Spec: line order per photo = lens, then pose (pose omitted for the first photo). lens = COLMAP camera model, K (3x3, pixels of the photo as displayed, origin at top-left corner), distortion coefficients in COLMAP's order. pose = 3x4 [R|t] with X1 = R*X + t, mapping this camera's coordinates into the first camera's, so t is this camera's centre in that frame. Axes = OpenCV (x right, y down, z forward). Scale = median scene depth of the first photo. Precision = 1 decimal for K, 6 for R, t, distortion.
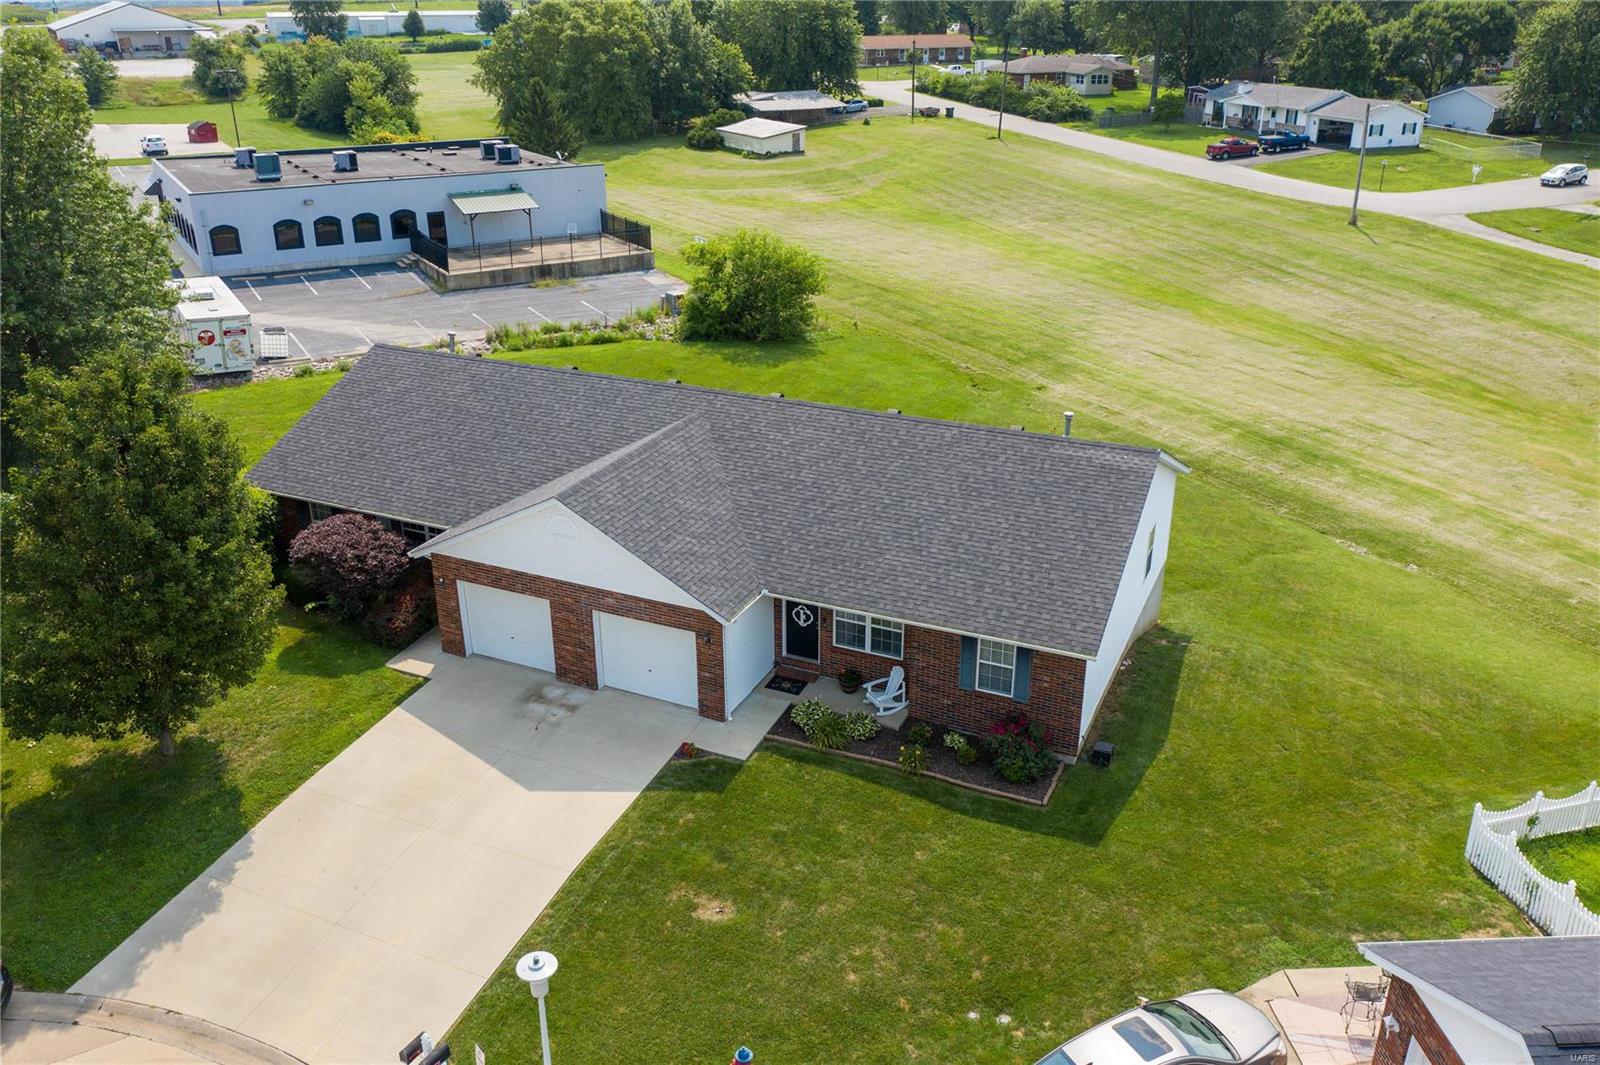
lens RADIAL K [[1296.3, 0, 796.8], [0, 1296.3, 491.4], [0, 0, 1]] dist [0.002783, 0.001157]
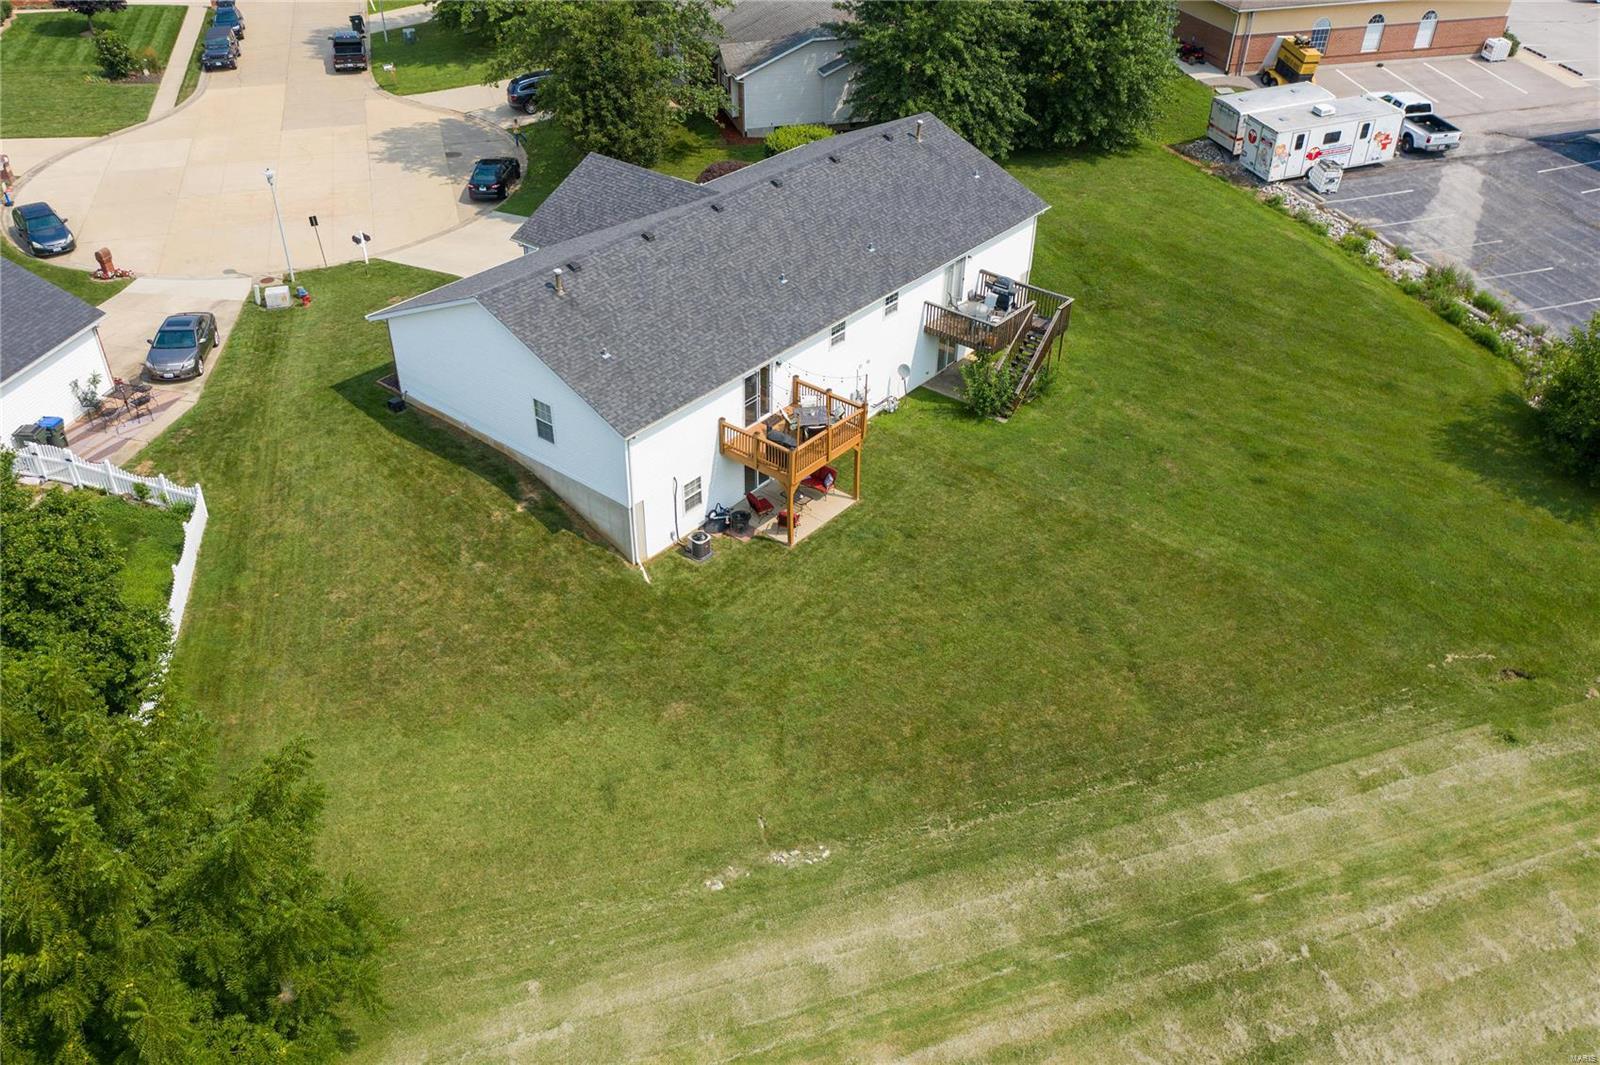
lens RADIAL K [[1273.4, 0, 796.9], [0, 1273.4, 528.5], [0, 0, 1]] dist [-0.009398, 0.003300]
pose [[-0.251683, 0.553350, -0.794015, 0.724876], [-0.368119, 0.704025, 0.607320, -0.407576], [0.895067, 0.445144, 0.026507, 0.753099]]
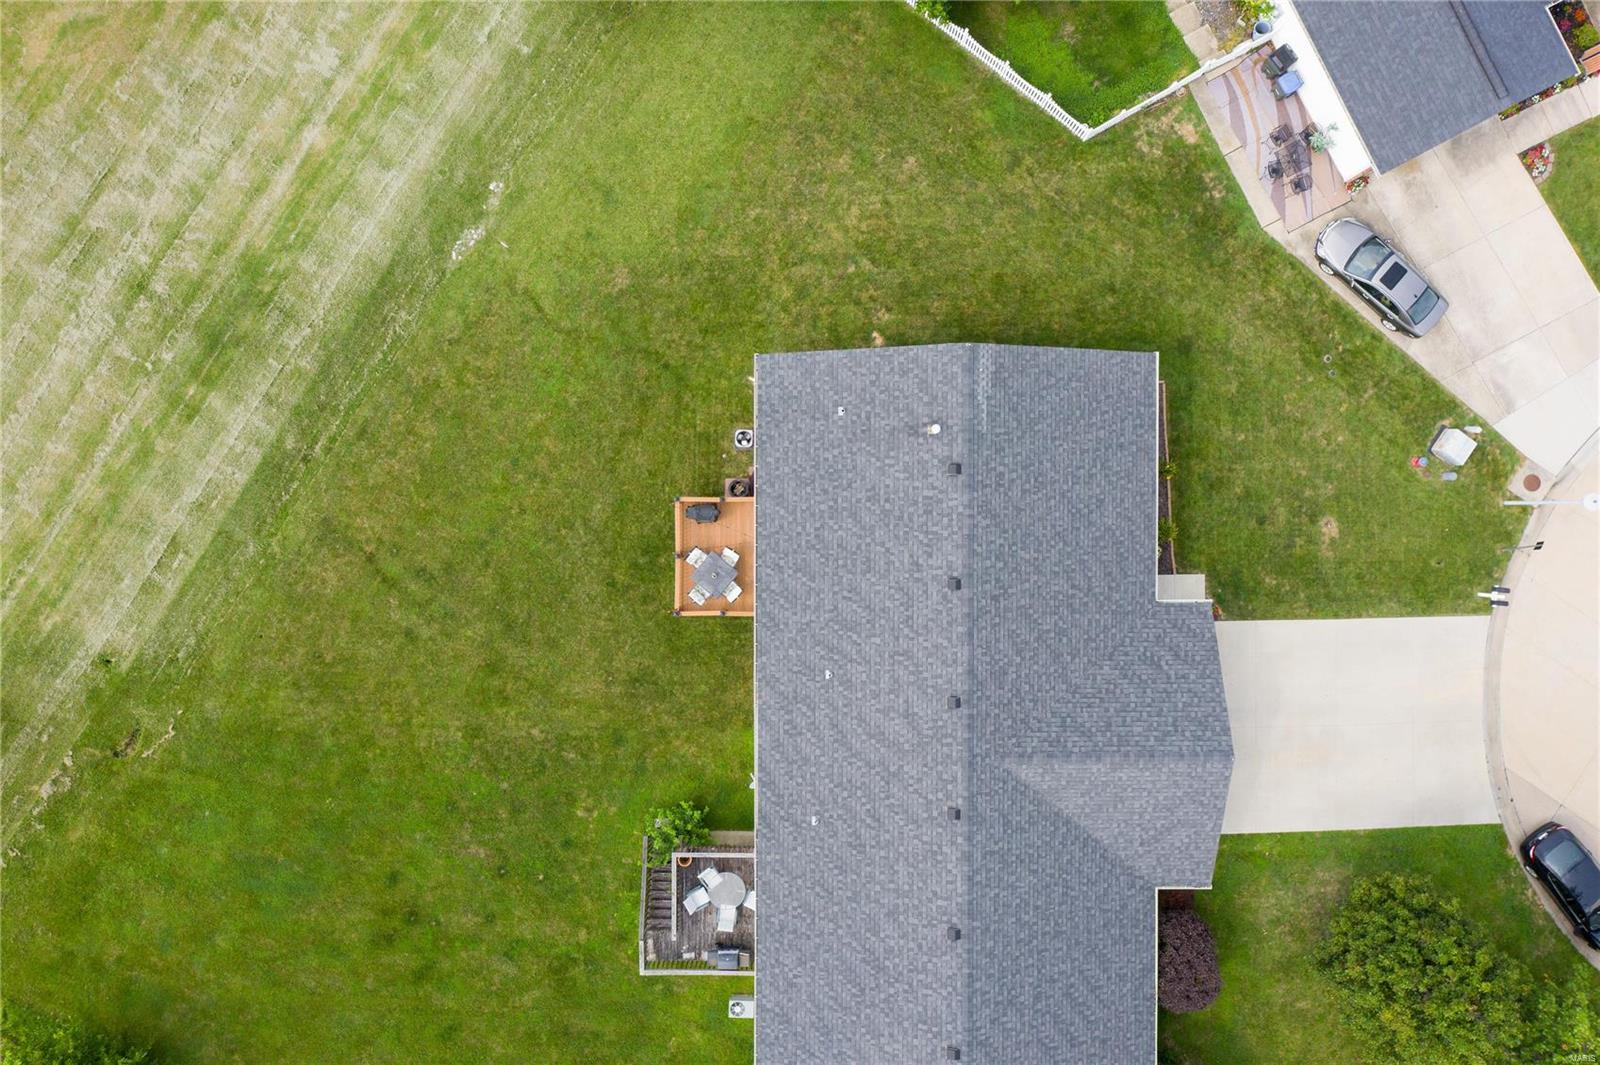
lens RADIAL K [[1273.4, 0, 796.9], [0, 1273.4, 528.5], [0, 0, 1]] dist [-0.009398, 0.003300]
pose [[-0.419440, -0.907747, -0.008118, 0.111643], [0.335326, -0.163241, 0.927852, -0.670824], [-0.843580, 0.386455, 0.372861, 0.426959]]
